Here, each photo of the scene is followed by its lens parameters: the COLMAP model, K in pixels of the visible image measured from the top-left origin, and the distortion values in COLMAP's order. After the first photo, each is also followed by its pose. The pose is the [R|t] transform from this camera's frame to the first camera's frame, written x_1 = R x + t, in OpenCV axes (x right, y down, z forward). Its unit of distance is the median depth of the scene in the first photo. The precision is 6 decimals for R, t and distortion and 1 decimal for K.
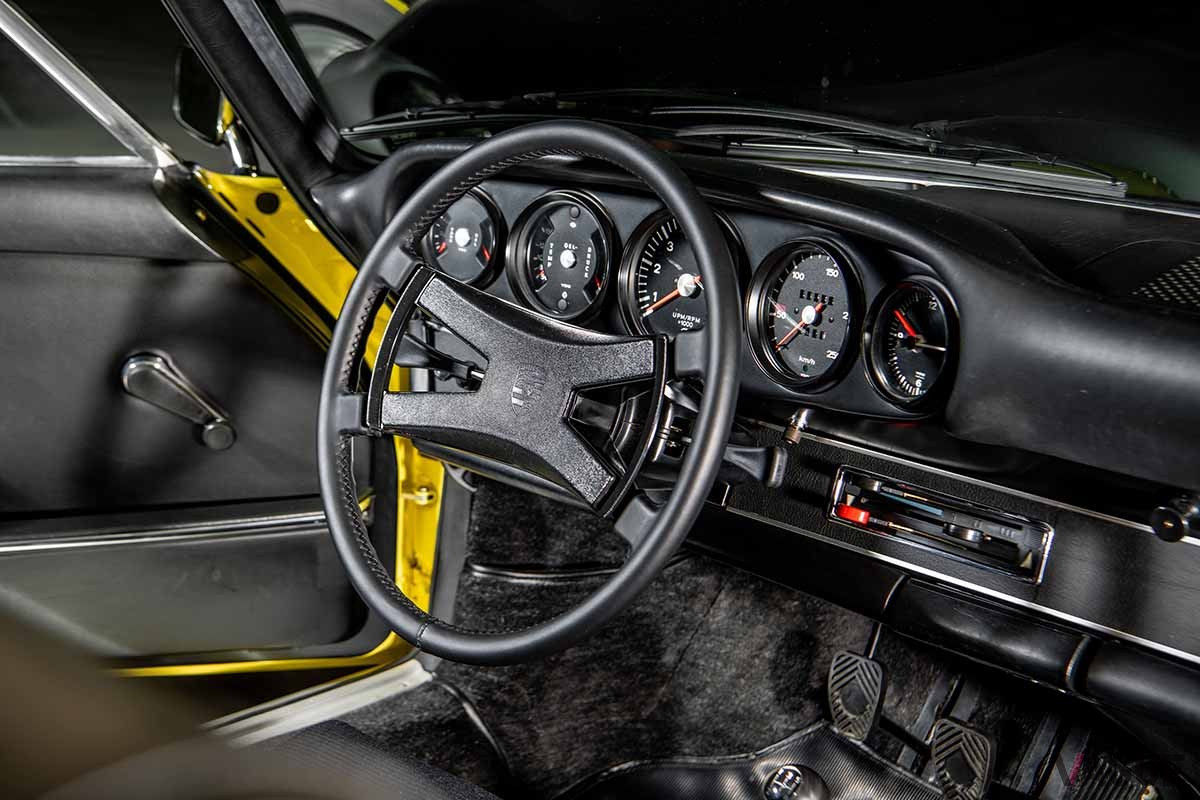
lens RADIAL K [[1832.6, 0, 600.0], [0, 1832.6, 400.0], [0, 0, 1]] dist [0.247942, -0.014128]
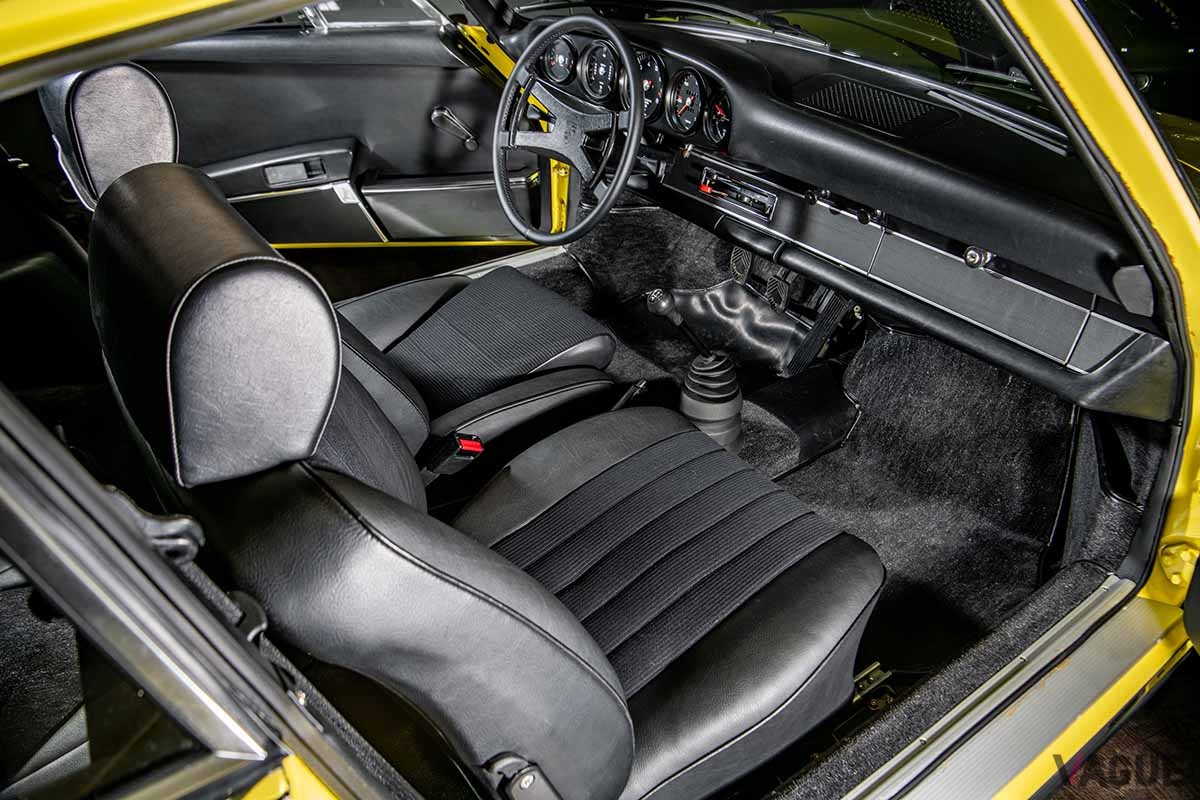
lens RADIAL K [[927.4, 0, 600.0], [0, 927.4, 400.0], [0, 0, 1]] dist [-0.054520, -0.000327]
pose [[0.987544, 0.060691, -0.145170, 0.169547], [-0.014218, 0.953263, 0.301807, -0.031942], [0.156702, -0.295984, 0.942252, -0.201668]]
